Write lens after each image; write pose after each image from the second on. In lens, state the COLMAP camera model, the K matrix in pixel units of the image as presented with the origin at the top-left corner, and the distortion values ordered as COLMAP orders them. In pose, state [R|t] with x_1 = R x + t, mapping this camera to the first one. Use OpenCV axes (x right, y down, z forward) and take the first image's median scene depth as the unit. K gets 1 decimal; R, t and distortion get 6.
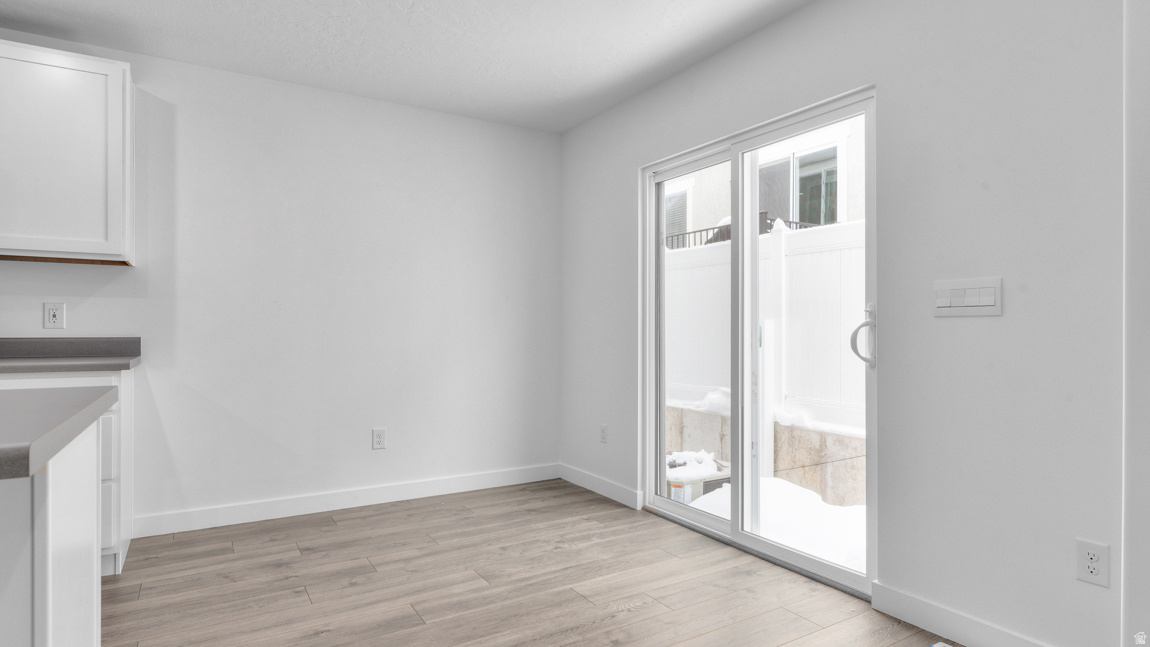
lens RADIAL K [[613.8, 0, 573.1], [0, 613.8, 329.5], [0, 0, 1]] dist [0.006467, -0.000196]
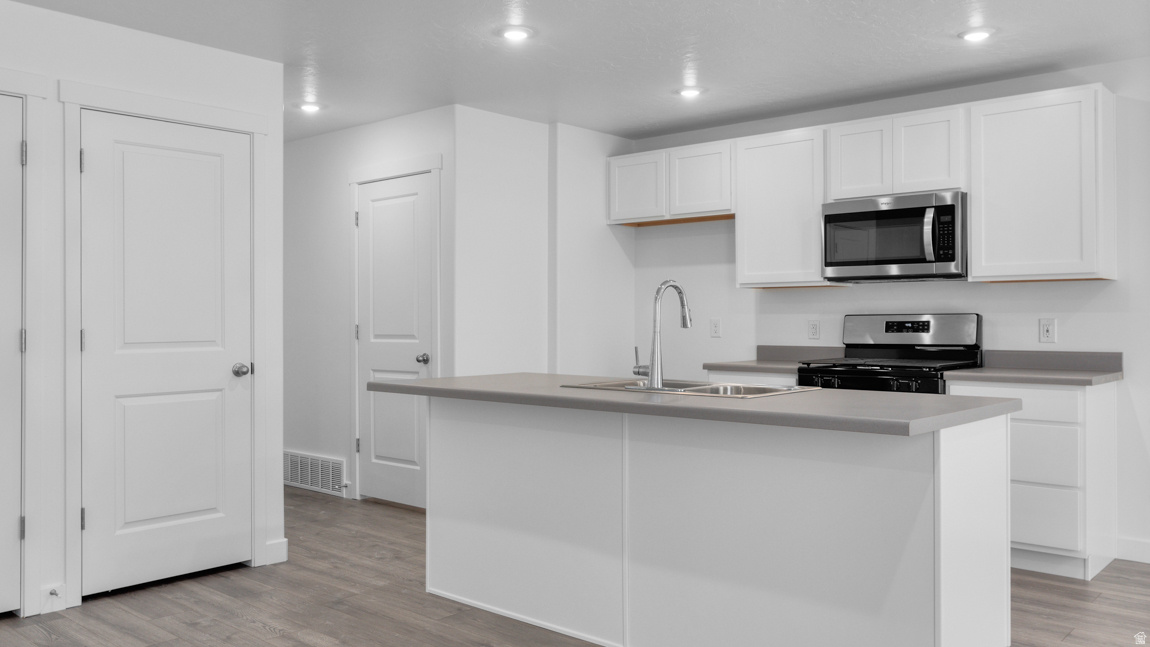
lens RADIAL K [[891.2, 0, 572.4], [0, 891.2, 323.1], [0, 0, 1]] dist [-0.012372, -0.002683]
pose [[0.283205, -0.002296, -0.959057, 0.430189], [0.005866, 0.999983, -0.000662, -0.041122], [0.959041, -0.005438, 0.283214, -0.246556]]
